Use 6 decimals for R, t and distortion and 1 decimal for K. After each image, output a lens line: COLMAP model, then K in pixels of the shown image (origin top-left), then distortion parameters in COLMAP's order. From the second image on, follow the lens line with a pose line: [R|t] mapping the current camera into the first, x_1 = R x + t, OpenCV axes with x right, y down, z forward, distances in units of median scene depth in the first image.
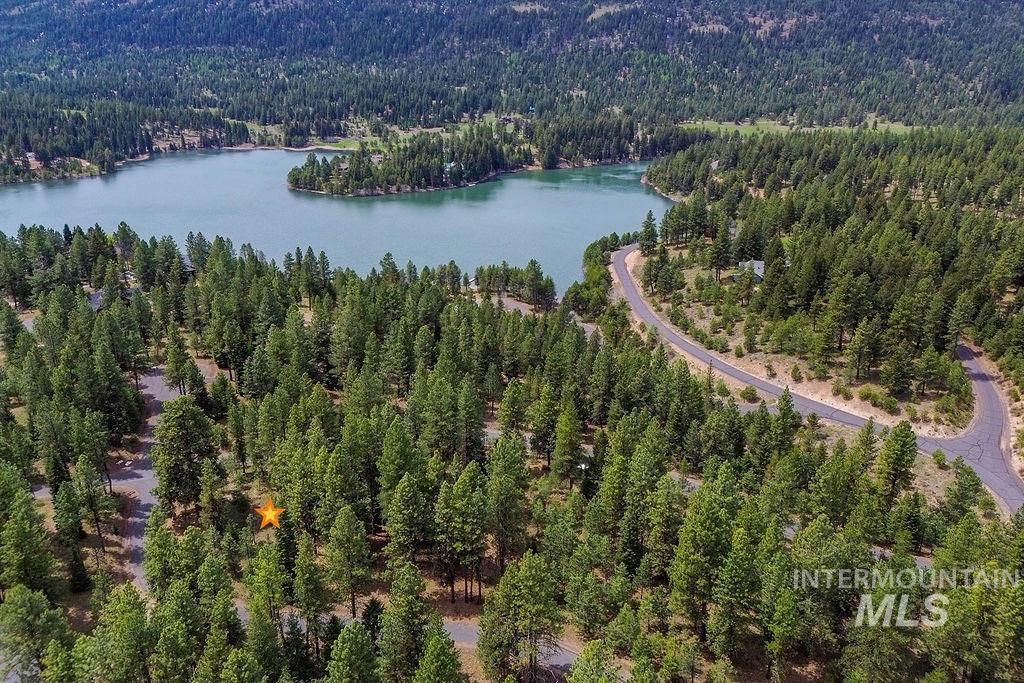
lens RADIAL K [[733.9, 0, 518.6], [0, 733.9, 291.1], [0, 0, 1]] dist [0.069075, -0.084033]
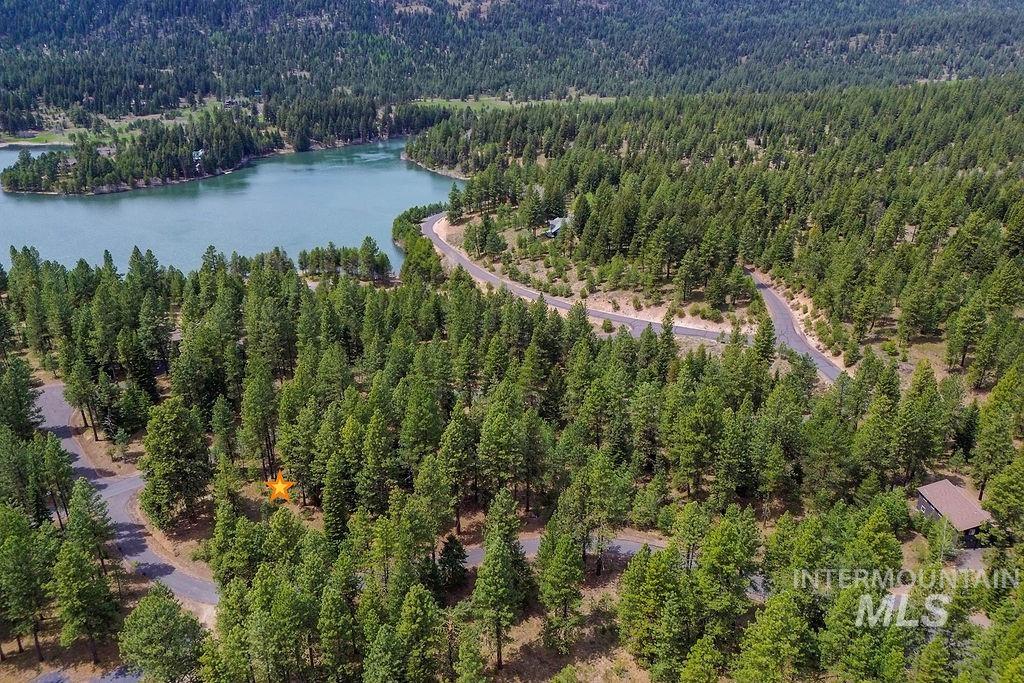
lens RADIAL K [[712.5, 0, 509.4], [0, 712.5, 299.7], [0, 0, 1]] dist [0.057664, -0.067154]
pose [[0.926122, -0.135257, 0.352142, -0.066344], [0.119485, 0.990623, 0.066254, 0.000692], [-0.357801, -0.019284, 0.933599, -0.004421]]
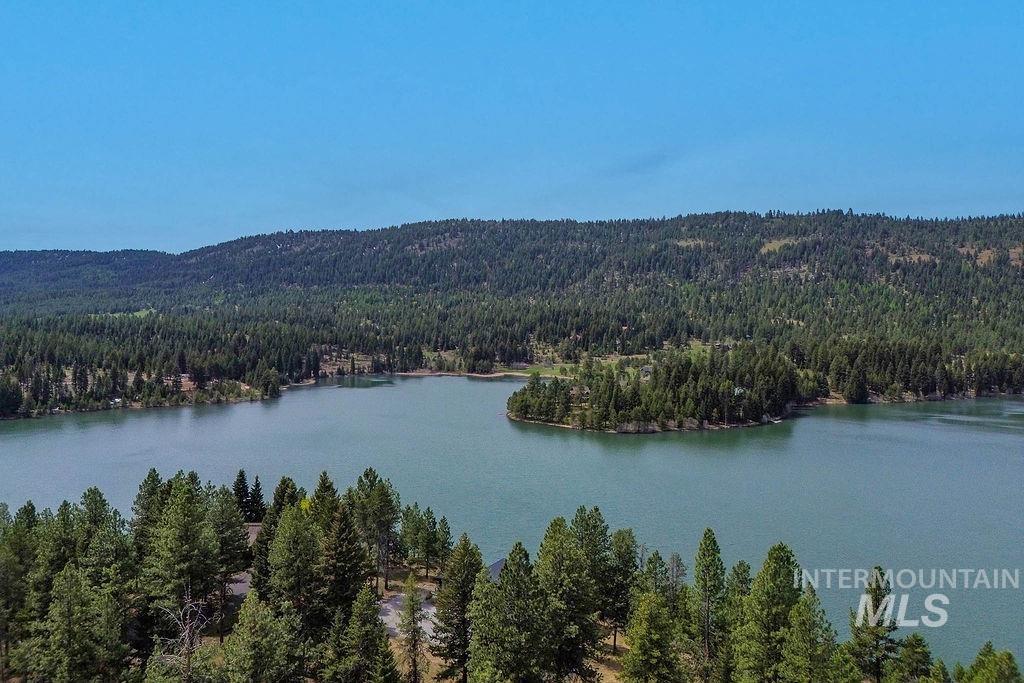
lens RADIAL K [[733.9, 0, 518.6], [0, 733.9, 291.1], [0, 0, 1]] dist [0.069075, -0.084033]
pose [[0.989087, -0.000595, -0.147332, -0.171710], [-0.047018, 0.946429, -0.319471, -0.026525], [0.139630, 0.322912, 0.936072, 0.257754]]
